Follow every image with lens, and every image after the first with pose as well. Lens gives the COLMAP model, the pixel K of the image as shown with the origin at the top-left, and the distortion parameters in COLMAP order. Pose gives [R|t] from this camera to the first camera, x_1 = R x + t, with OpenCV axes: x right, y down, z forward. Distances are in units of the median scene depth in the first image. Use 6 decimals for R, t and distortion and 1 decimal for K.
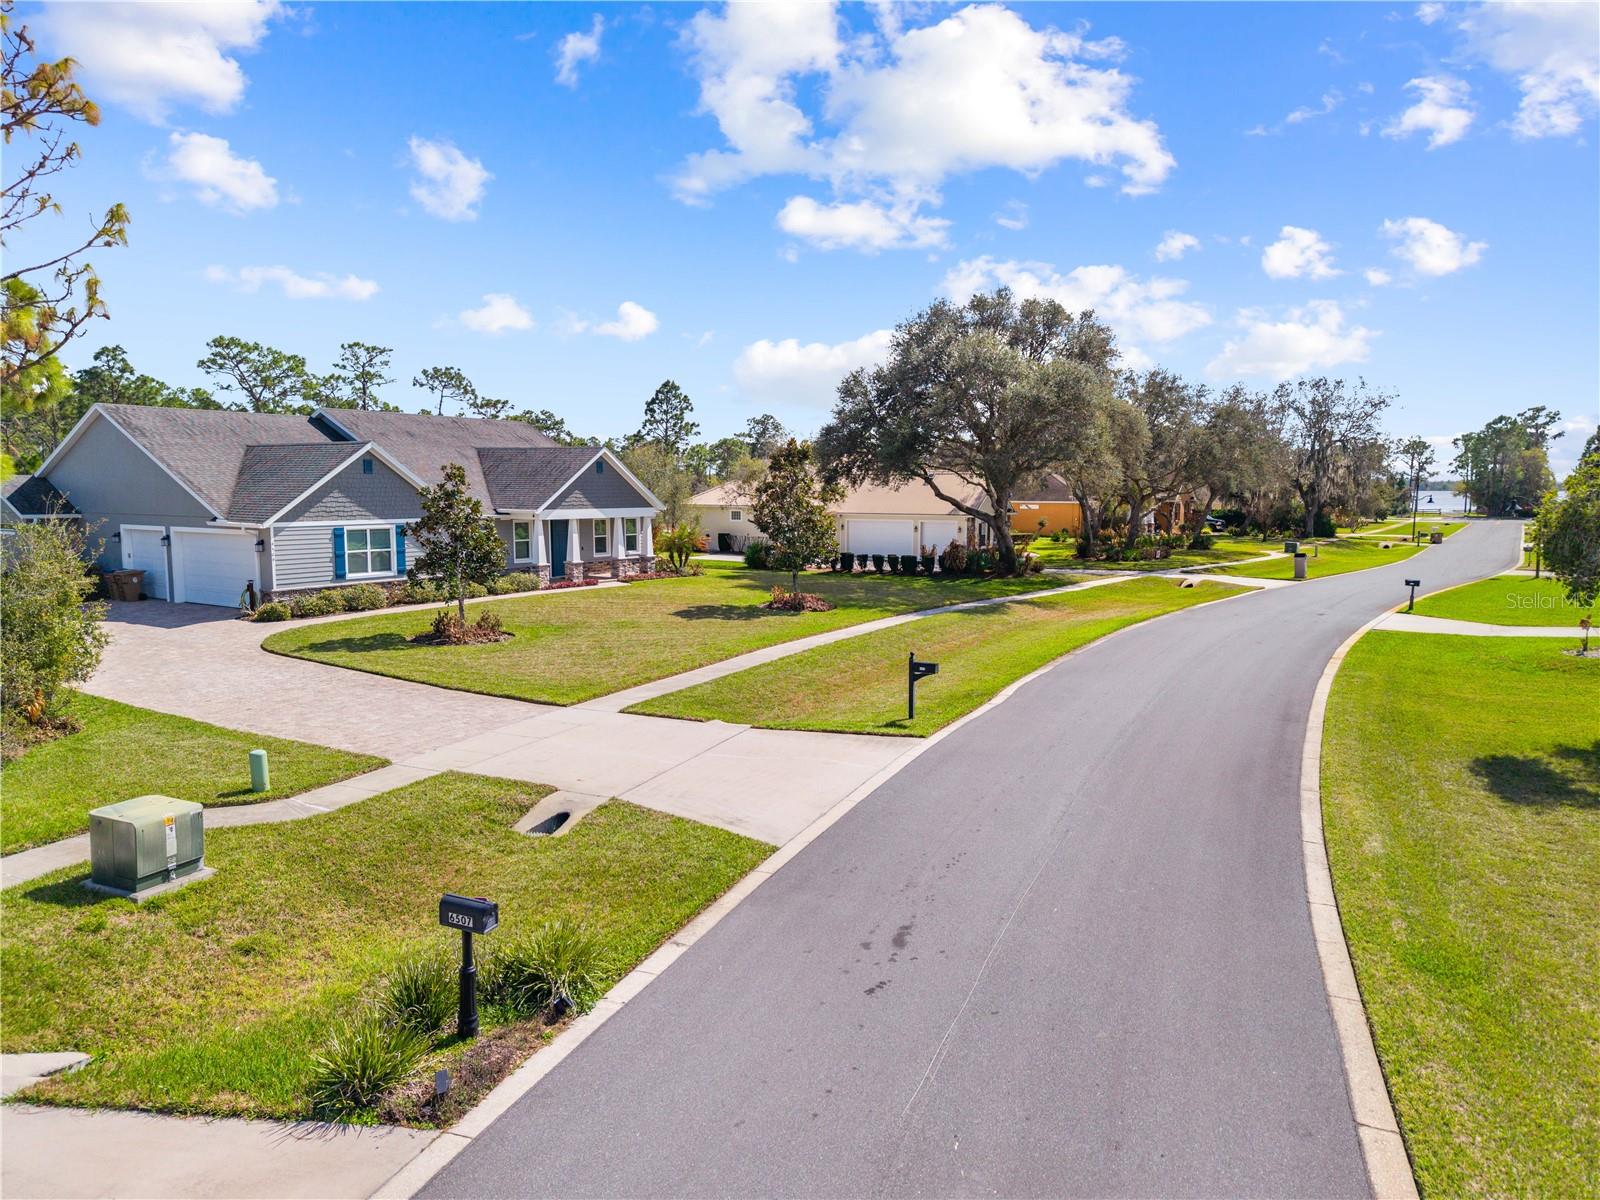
lens RADIAL K [[1060.7, 0, 800.0], [0, 1060.7, 600.0], [0, 0, 1]] dist [0.034564, -0.031972]
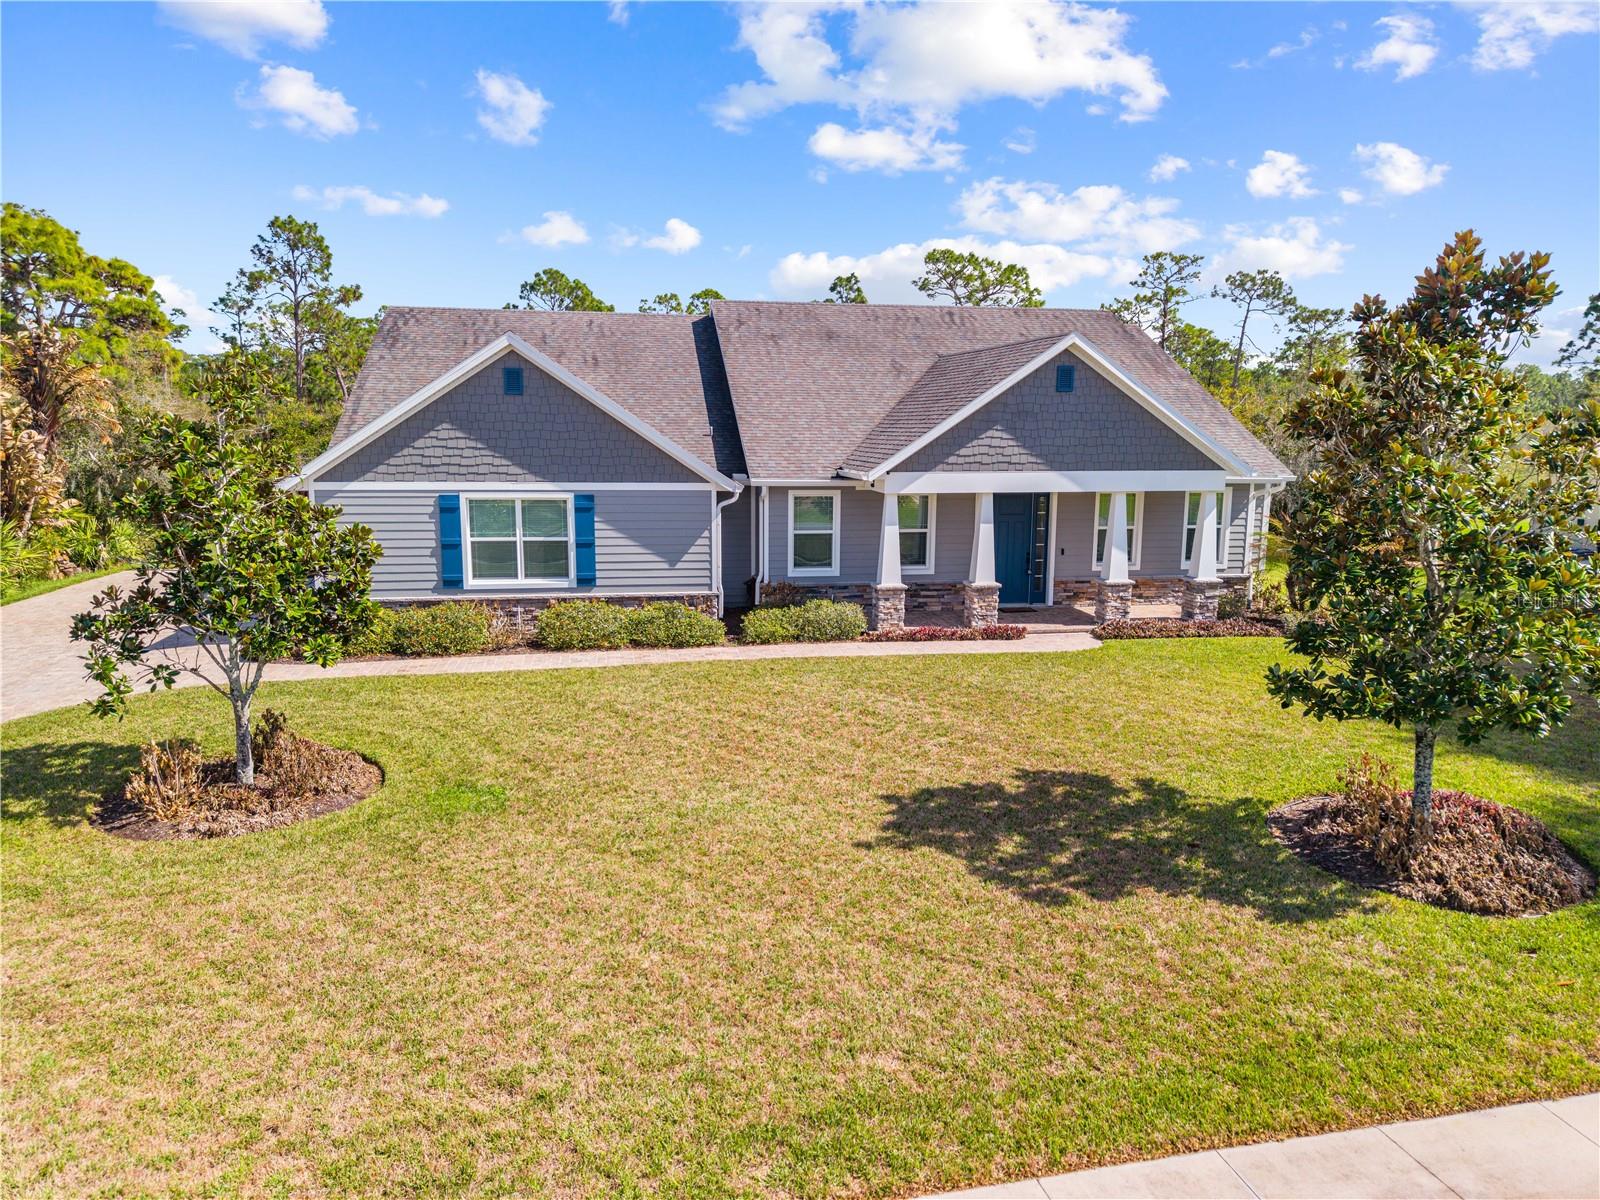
lens RADIAL K [[1067.5, 0, 802.1], [0, 1067.5, 590.6], [0, 0, 1]] dist [0.014650, -0.002422]
pose [[0.673831, 0.115773, -0.729759, 0.078362], [-0.085154, 0.993235, 0.078944, -0.063295], [0.733962, 0.008947, 0.679132, 0.620729]]
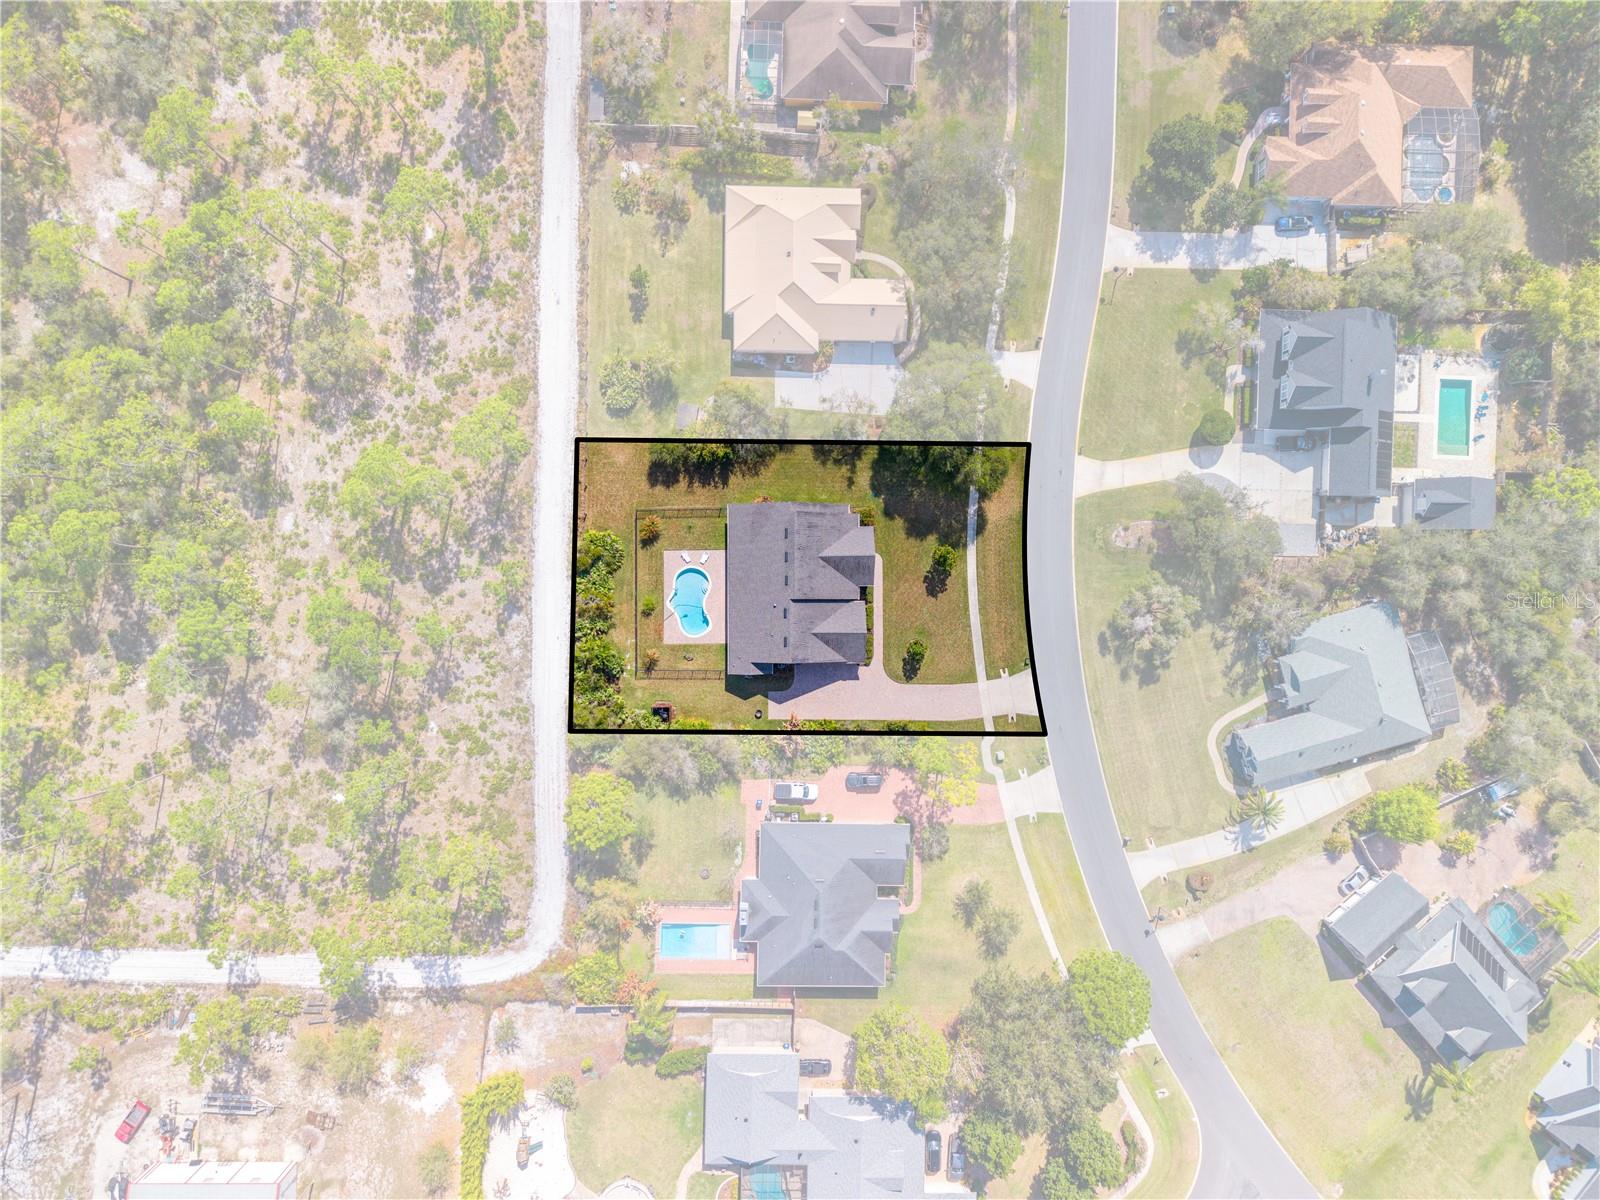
lens RADIAL K [[1101.5, 0, 778.0], [0, 1101.5, 596.2], [0, 0, 1]] dist [0.105148, -0.183613]
pose [[0.845219, -0.533976, 0.021777, -0.571132], [0.027589, 0.084292, 0.996059, -3.418033], [-0.533707, -0.841287, 0.085977, 0.780869]]
